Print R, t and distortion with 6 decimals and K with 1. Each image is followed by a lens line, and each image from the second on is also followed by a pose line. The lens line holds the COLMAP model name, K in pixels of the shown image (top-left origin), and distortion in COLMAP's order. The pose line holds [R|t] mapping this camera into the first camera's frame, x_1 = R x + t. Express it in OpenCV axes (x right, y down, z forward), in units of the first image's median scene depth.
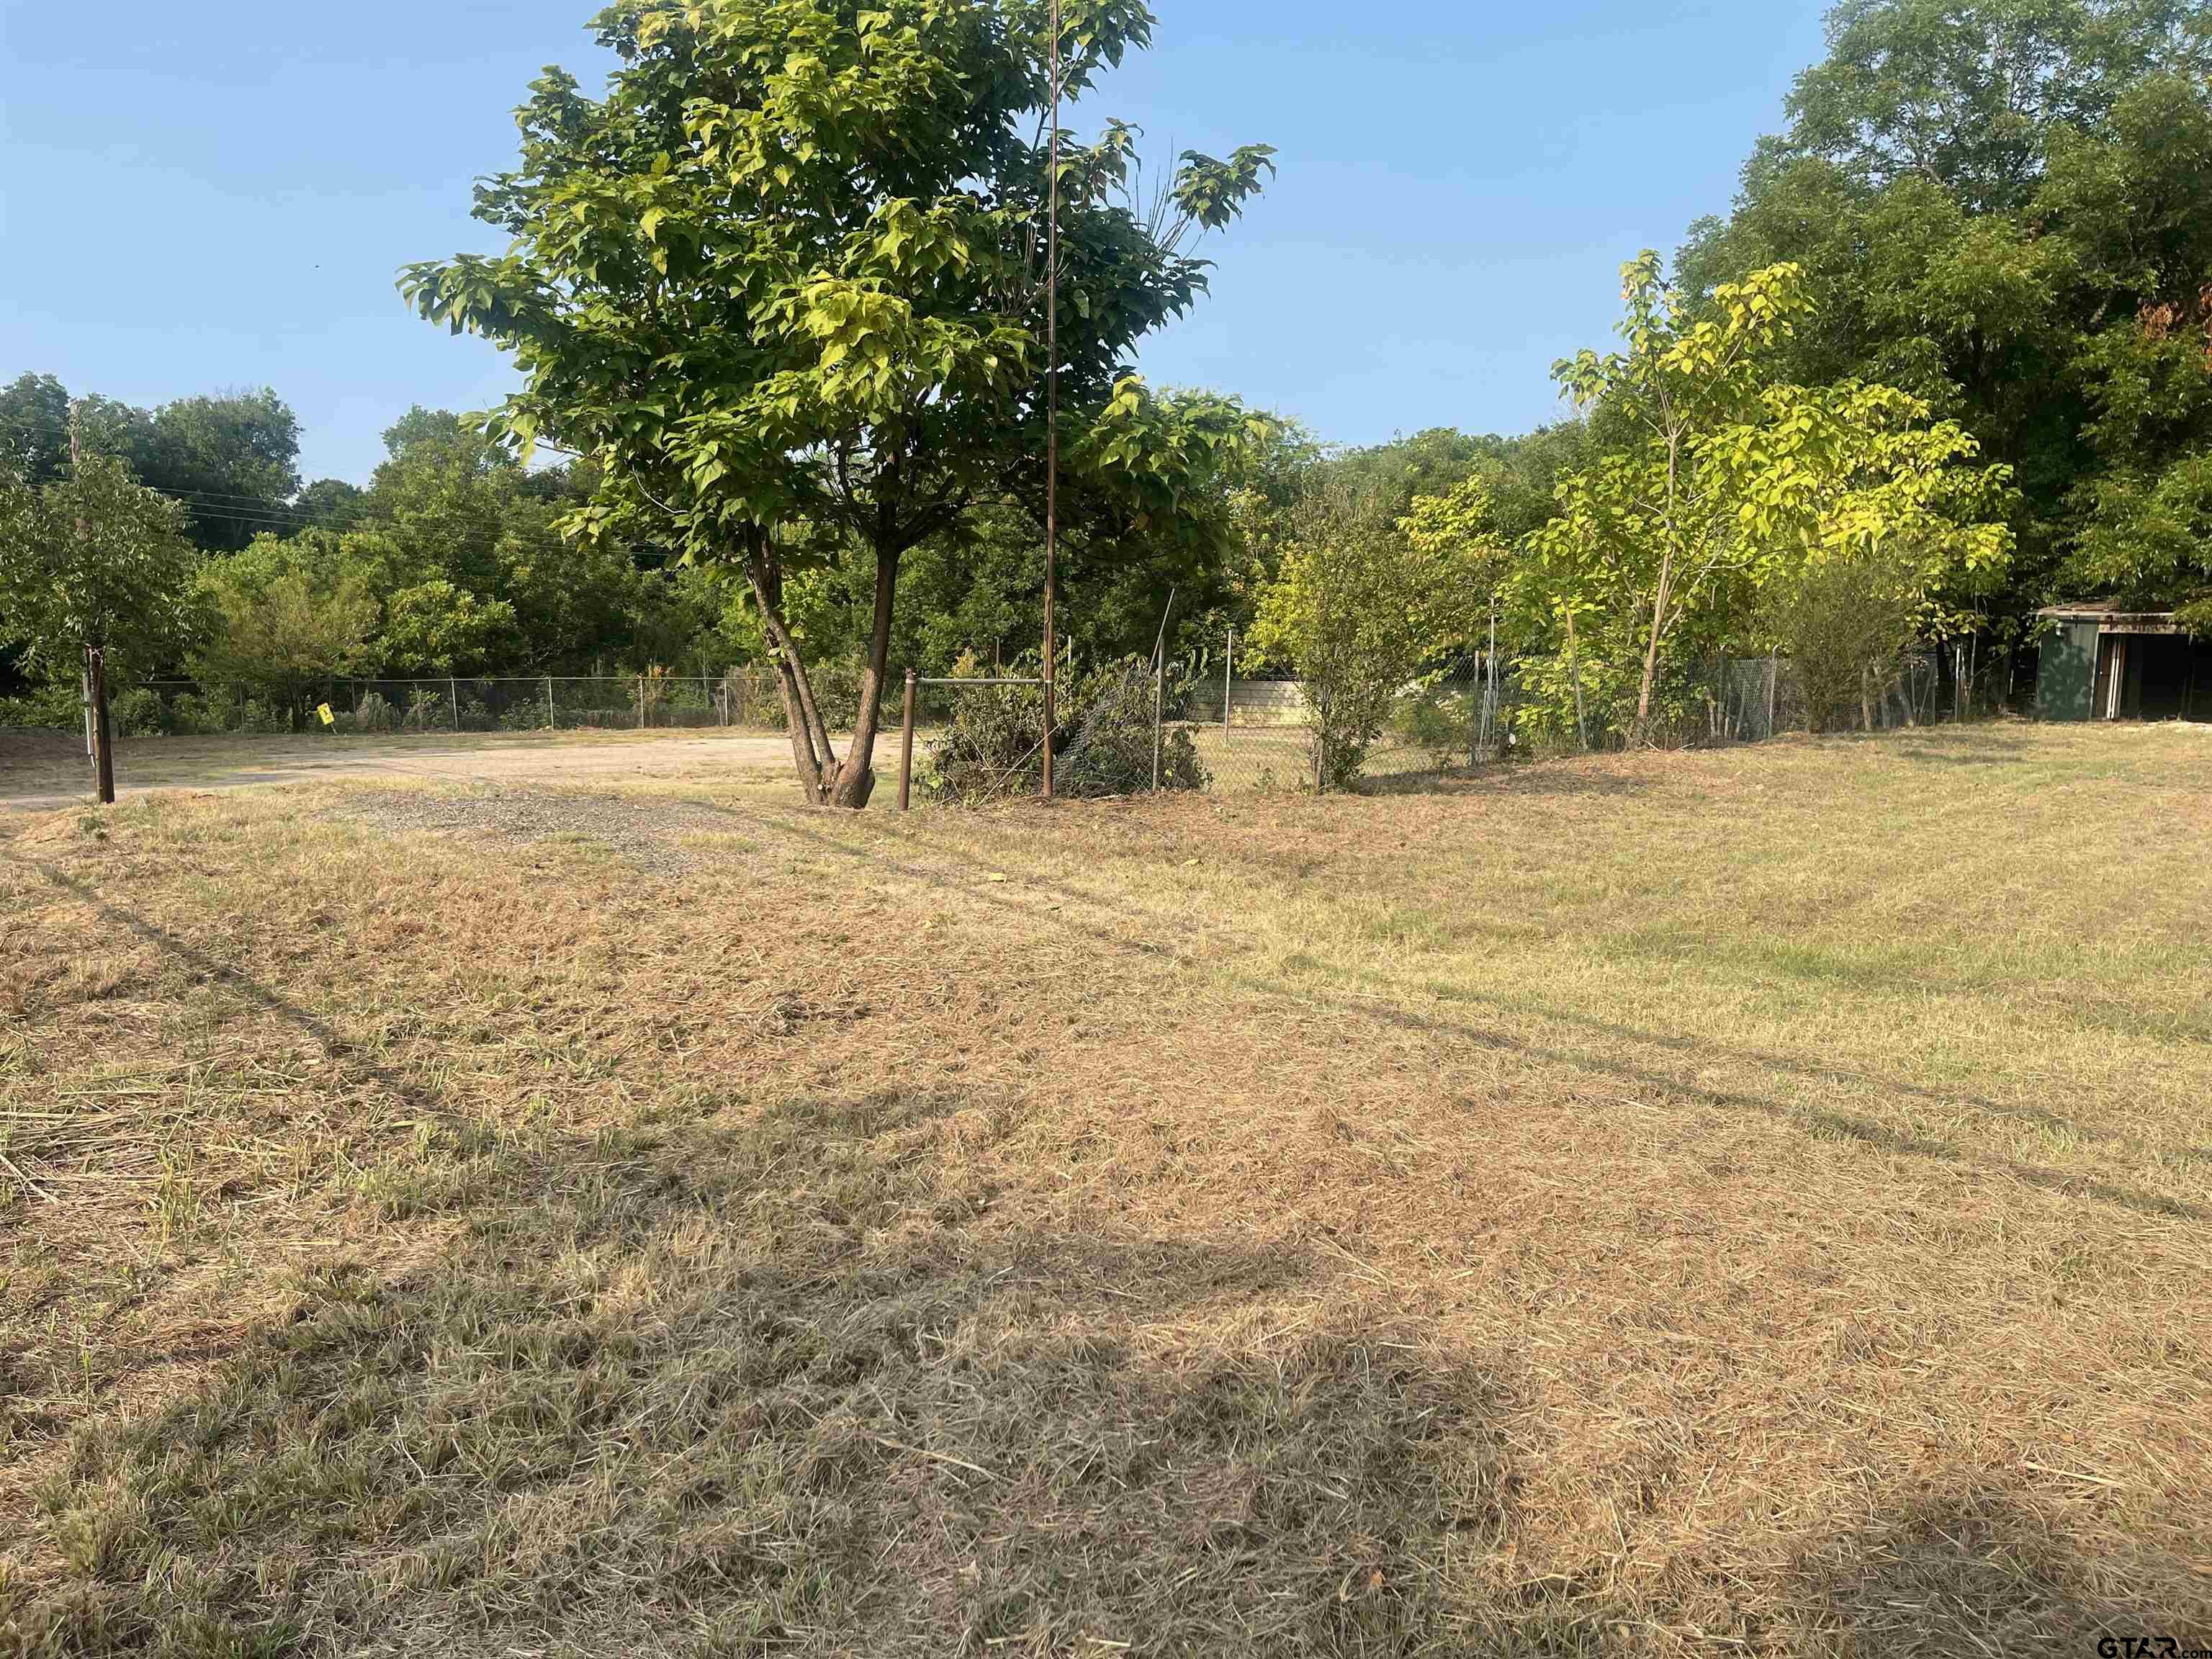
lens RADIAL K [[1670.7, 0, 1095.4], [0, 1670.7, 842.6], [0, 0, 1]] dist [0.076082, -0.100581]
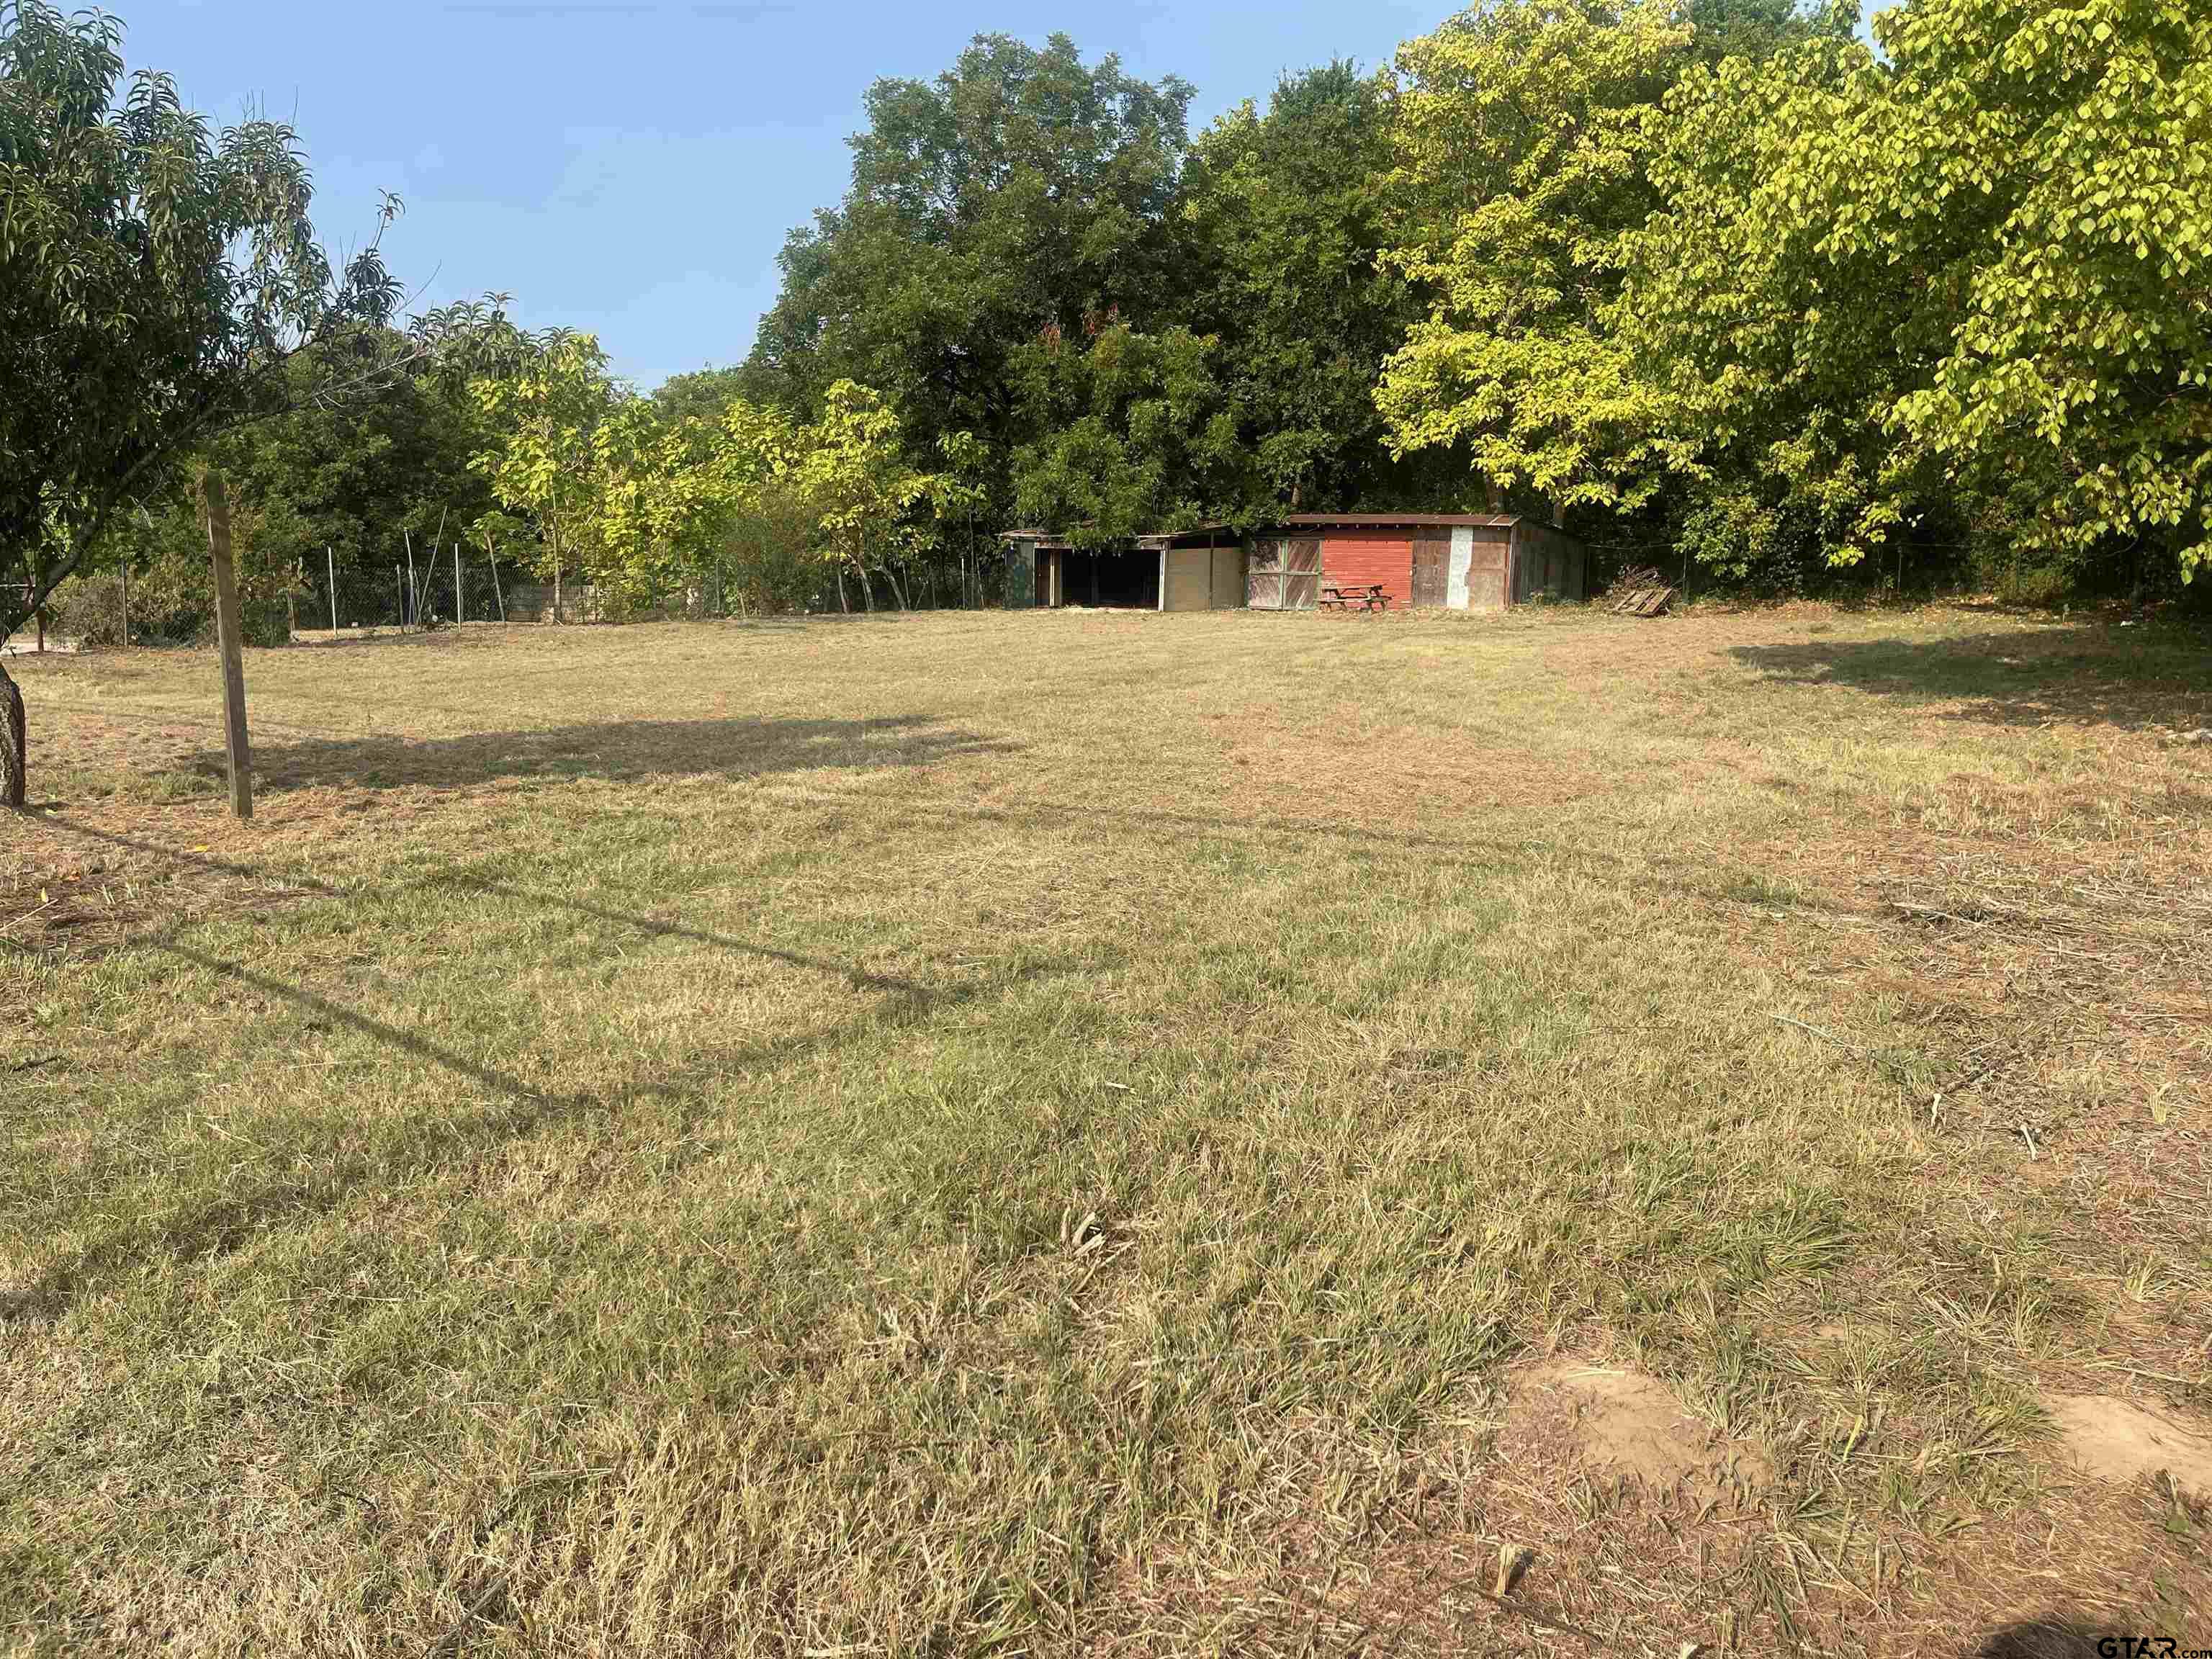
lens RADIAL K [[1670.7, 0, 1124.0], [0, 1670.7, 808.4], [0, 0, 1]] dist [0.076082, -0.100581]
pose [[0.950422, -0.054479, 0.306153, 0.126649], [0.043404, 0.998137, 0.042871, 0.027556], [-0.307919, -0.027457, 0.951016, -0.263224]]
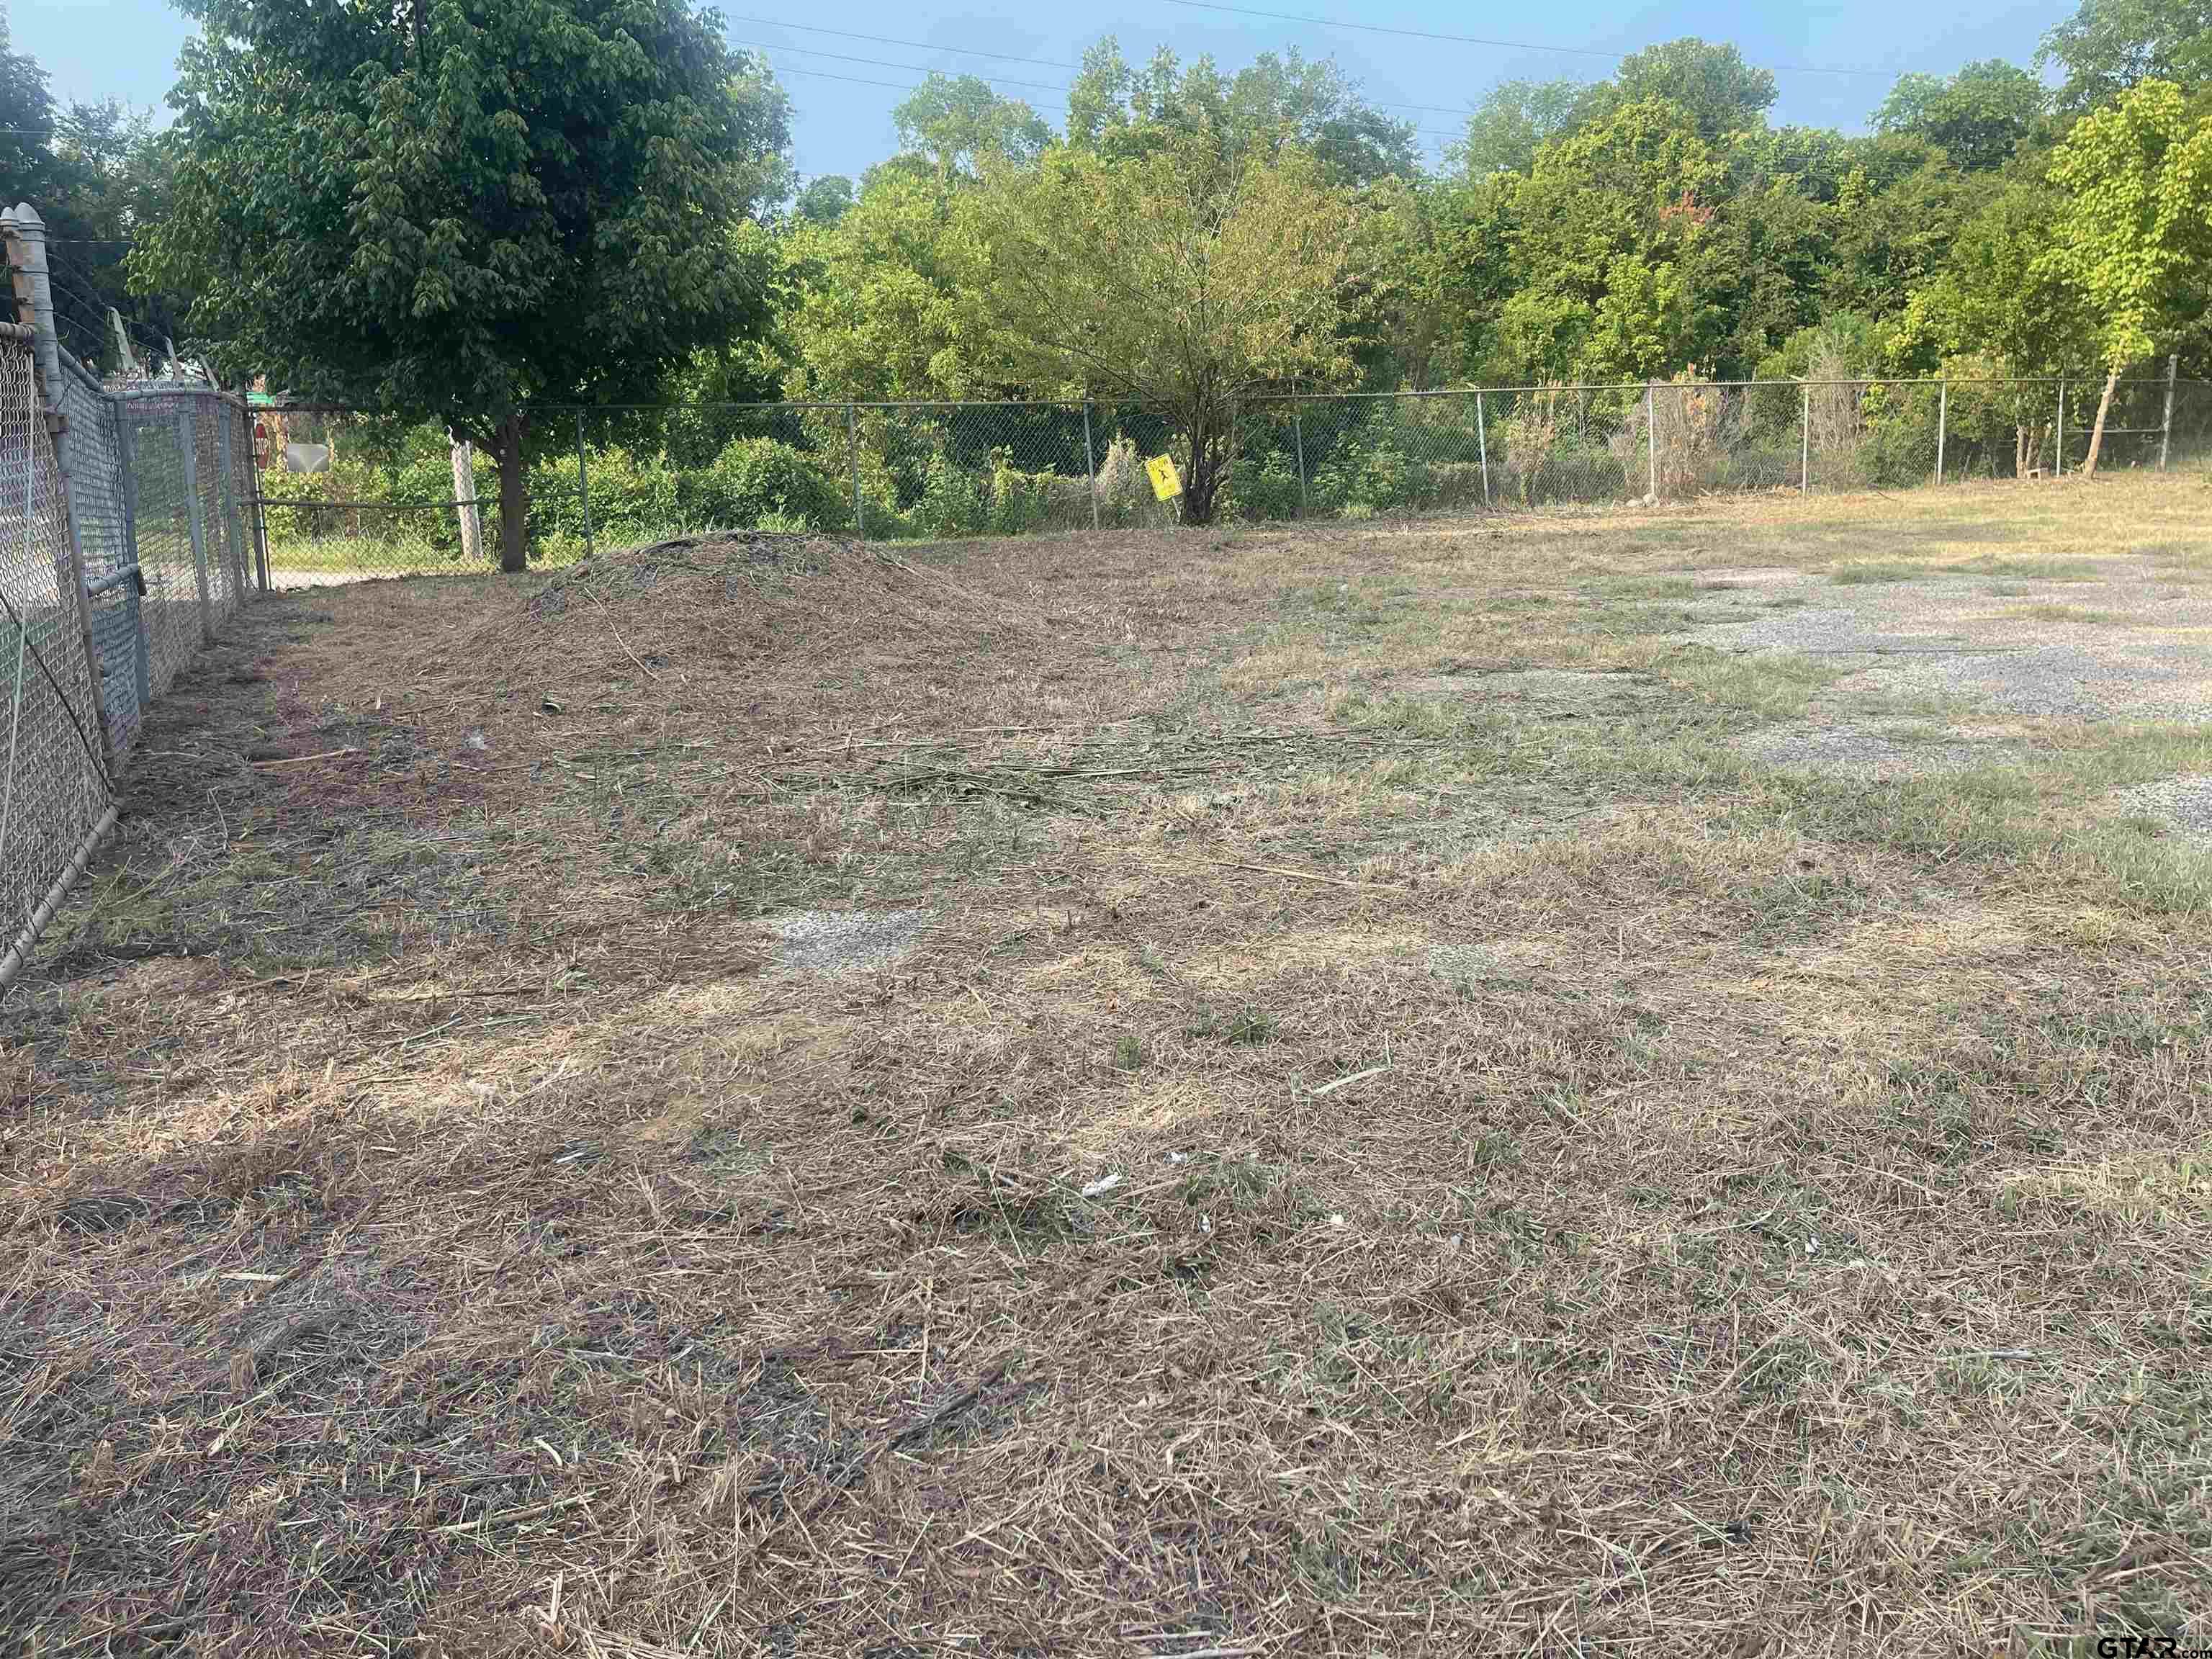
lens RADIAL K [[1670.7, 0, 1114.9], [0, 1670.7, 799.8], [0, 0, 1]] dist [0.076082, -0.100581]
pose [[0.980335, 0.020840, -0.196236, -0.375440], [0.001929, 0.993349, 0.115127, -0.040674], [0.197330, -0.113242, 0.973775, 0.531906]]
